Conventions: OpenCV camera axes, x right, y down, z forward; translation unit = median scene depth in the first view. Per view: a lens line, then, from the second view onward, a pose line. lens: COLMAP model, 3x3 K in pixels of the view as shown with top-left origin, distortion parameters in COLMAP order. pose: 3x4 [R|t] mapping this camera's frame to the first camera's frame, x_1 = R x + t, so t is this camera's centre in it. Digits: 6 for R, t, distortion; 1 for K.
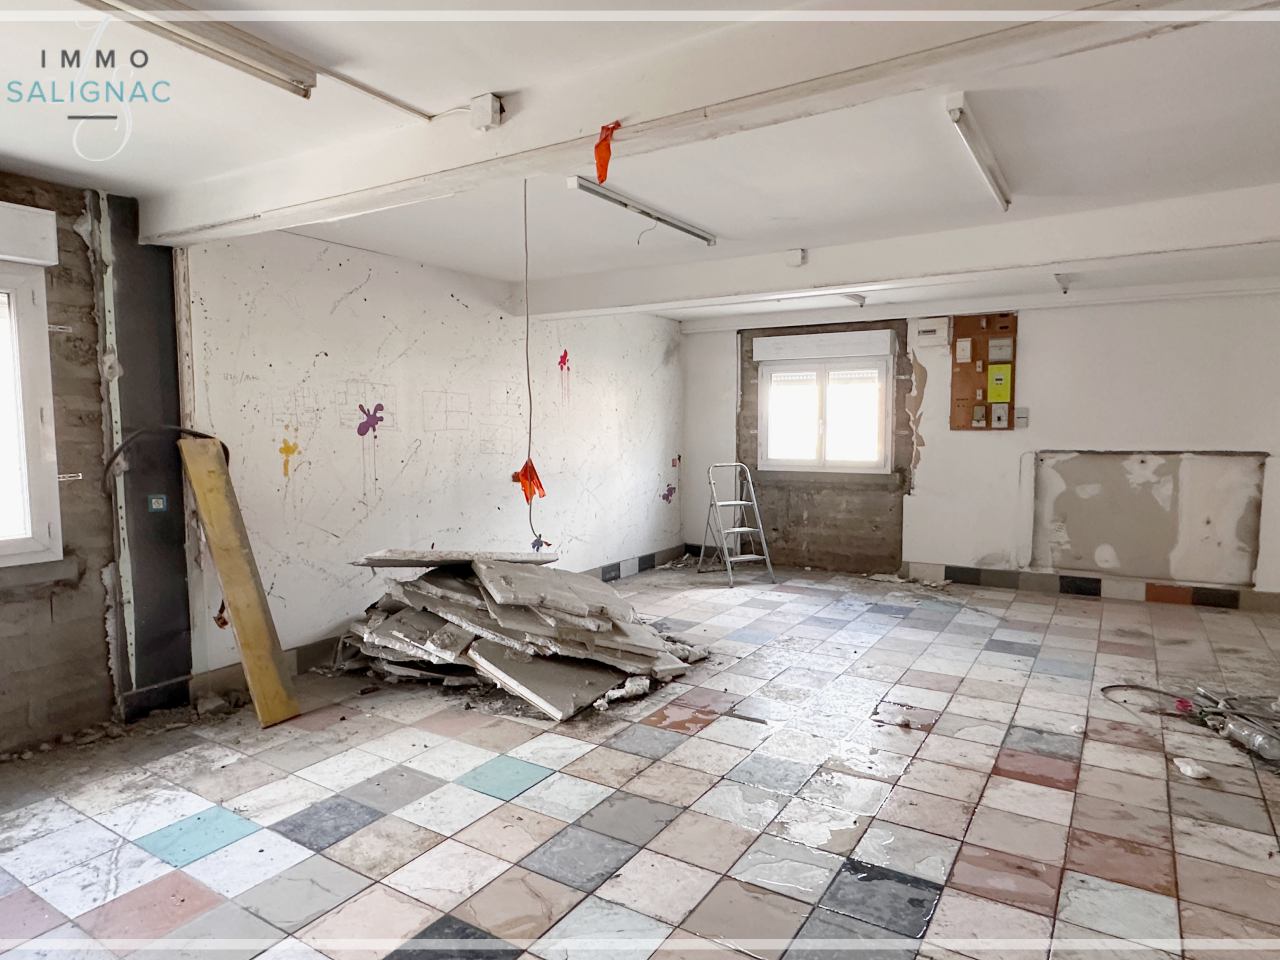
lens RADIAL K [[780.1, 0, 636.5], [0, 780.1, 478.5], [0, 0, 1]] dist [-0.001035, 0.003530]
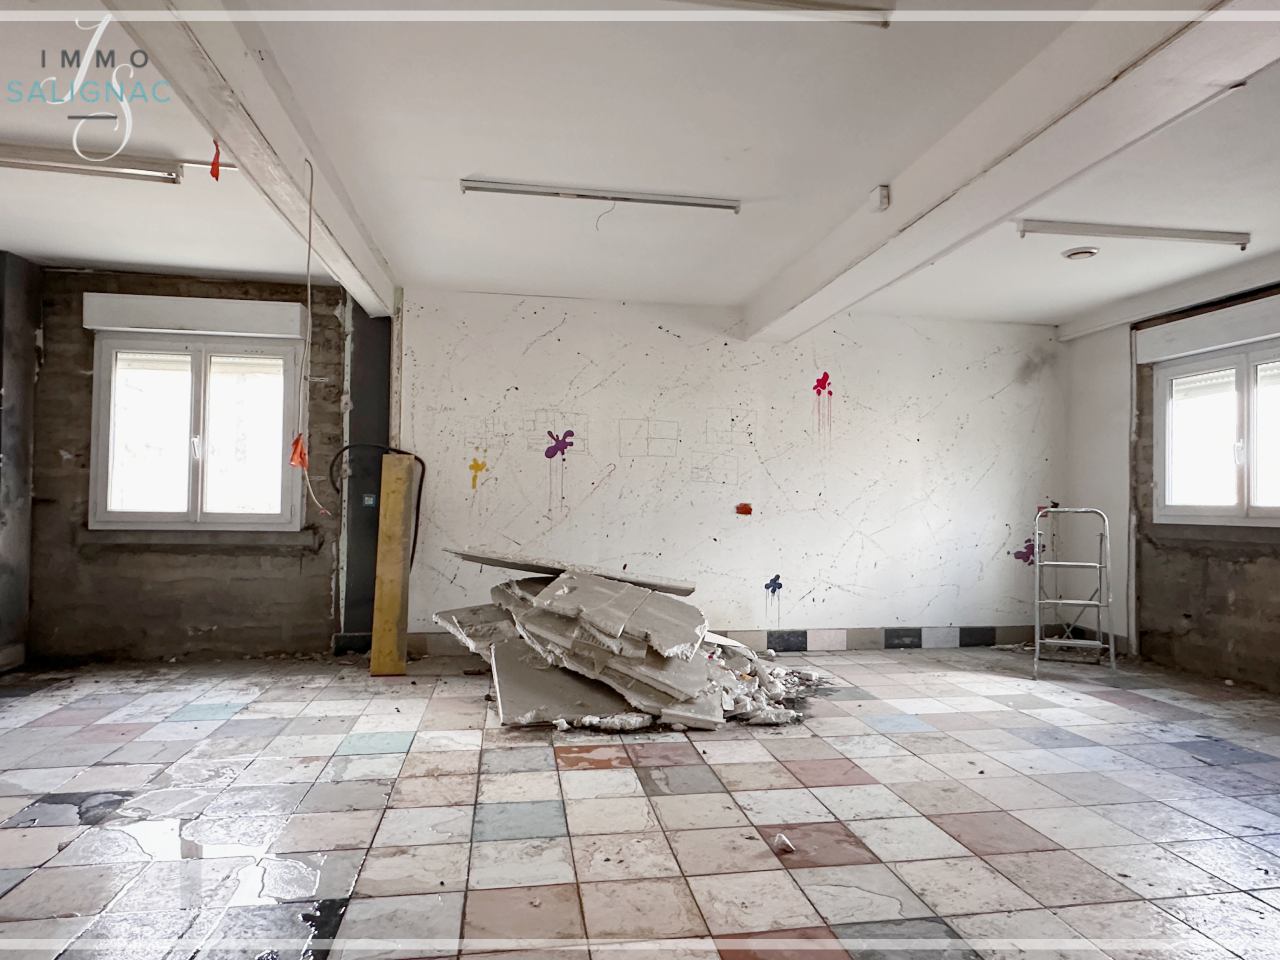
lens RADIAL K [[780.1, 0, 637.2], [0, 780.1, 482.8], [0, 0, 1]] dist [-0.001035, 0.003530]
pose [[0.661580, -0.006847, -0.749843, 0.655870], [-0.068650, 0.995206, -0.069657, 0.057503], [0.746725, 0.097560, 0.657939, 0.395879]]
